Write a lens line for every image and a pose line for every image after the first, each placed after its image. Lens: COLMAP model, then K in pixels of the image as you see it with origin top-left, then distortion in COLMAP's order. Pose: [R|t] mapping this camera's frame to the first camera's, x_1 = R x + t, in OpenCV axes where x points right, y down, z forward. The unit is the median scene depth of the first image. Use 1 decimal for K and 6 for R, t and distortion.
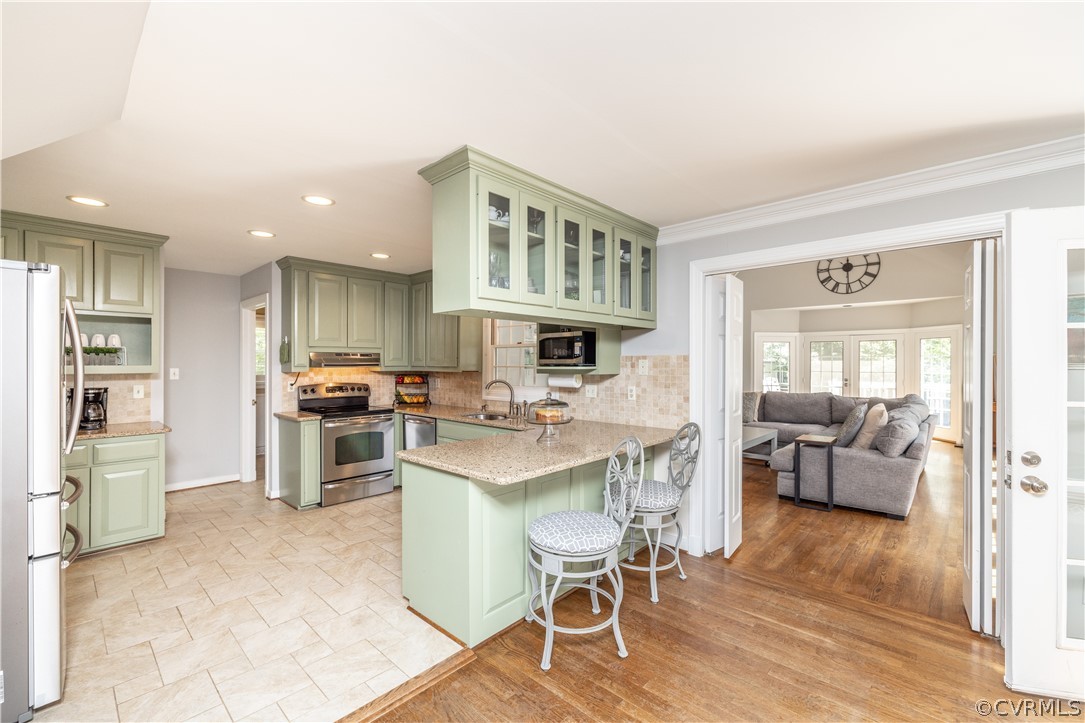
lens RADIAL K [[454.0, 0, 545.8], [0, 454.0, 365.5], [0, 0, 1]] dist [-0.000703, -0.000160]
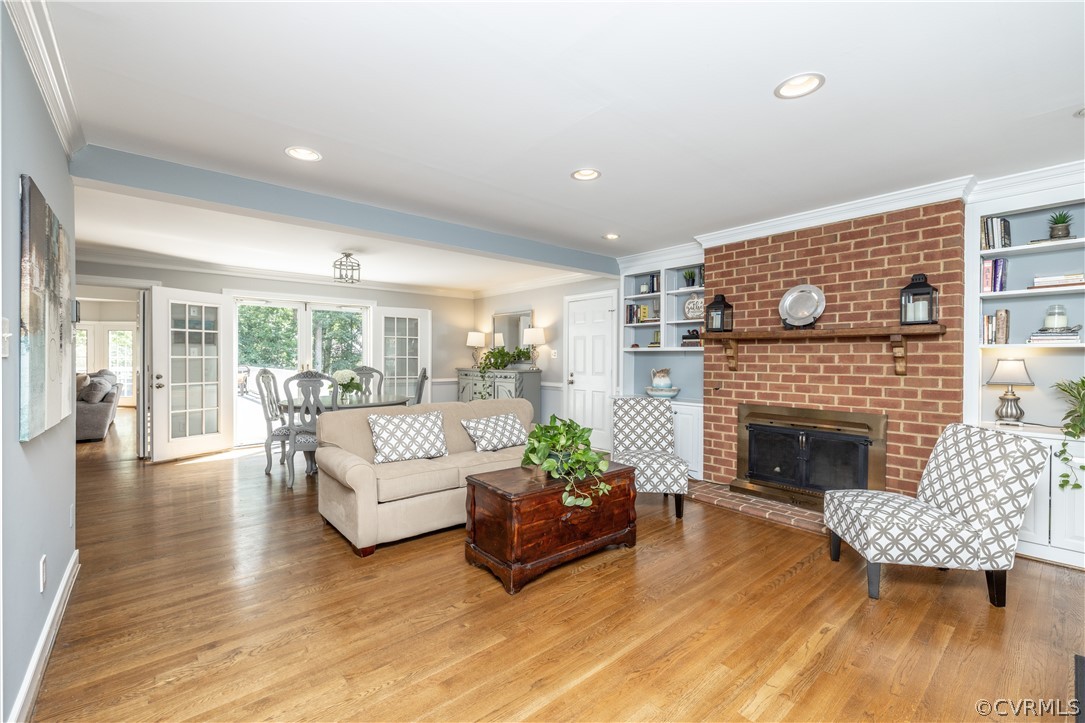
lens RADIAL K [[463.0, 0, 542.5], [0, 463.0, 361.5], [0, 0, 1]] dist [0.000493, 0.000112]
pose [[0.115953, -0.008938, 0.993214, -0.695276], [0.002427, 0.999959, 0.008716, 0.042208], [-0.993252, 0.001400, 0.115970, -0.782854]]
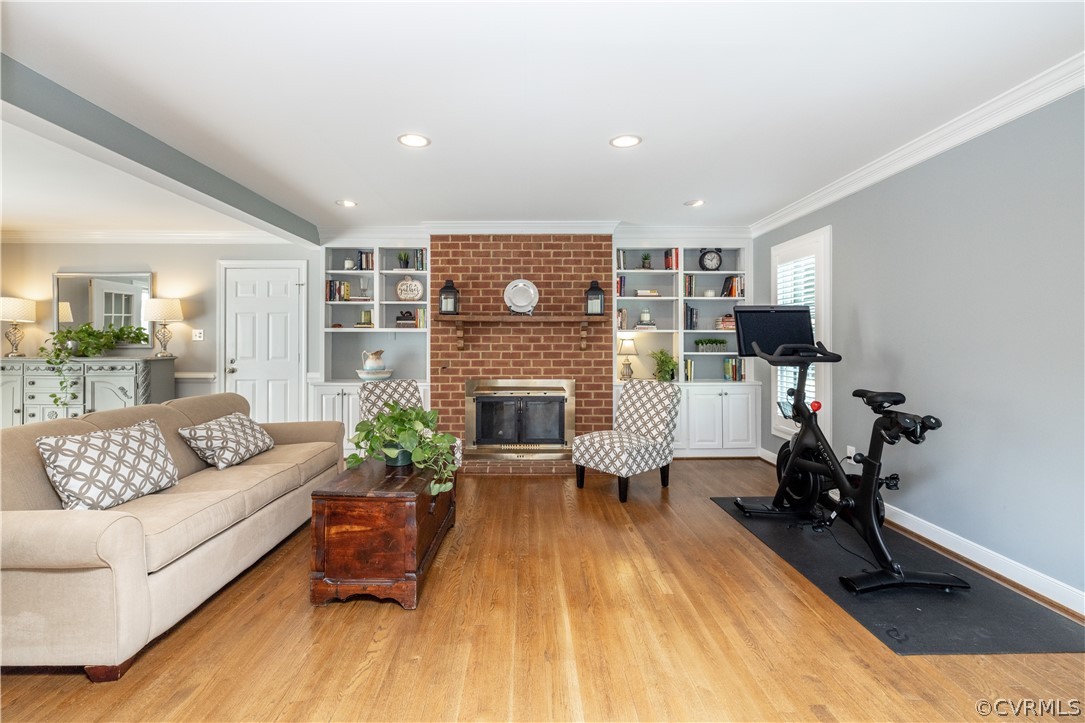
lens RADIAL K [[468.5, 0, 536.8], [0, 468.5, 340.4], [0, 0, 1]] dist [-0.000999, 0.000006]
pose [[-0.684390, 0.002606, 0.729112, -0.584491], [0.004273, 0.999991, 0.000436, 0.048913], [-0.729104, 0.003414, -0.684394, -0.417606]]
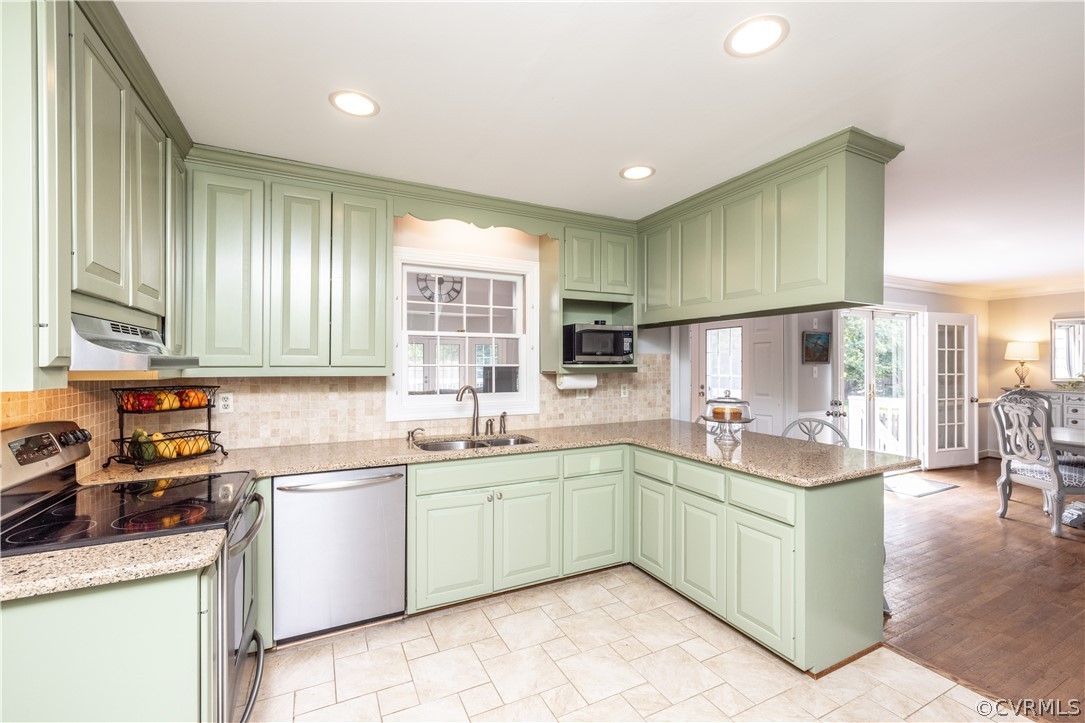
lens RADIAL K [[454.0, 0, 545.8], [0, 454.0, 365.5], [0, 0, 1]] dist [-0.000703, -0.000160]
pose [[0.348782, -0.003718, 0.937197, -0.748612], [0.004573, 0.999987, 0.002266, 0.001570], [-0.937193, 0.003495, 0.348794, 0.735744]]
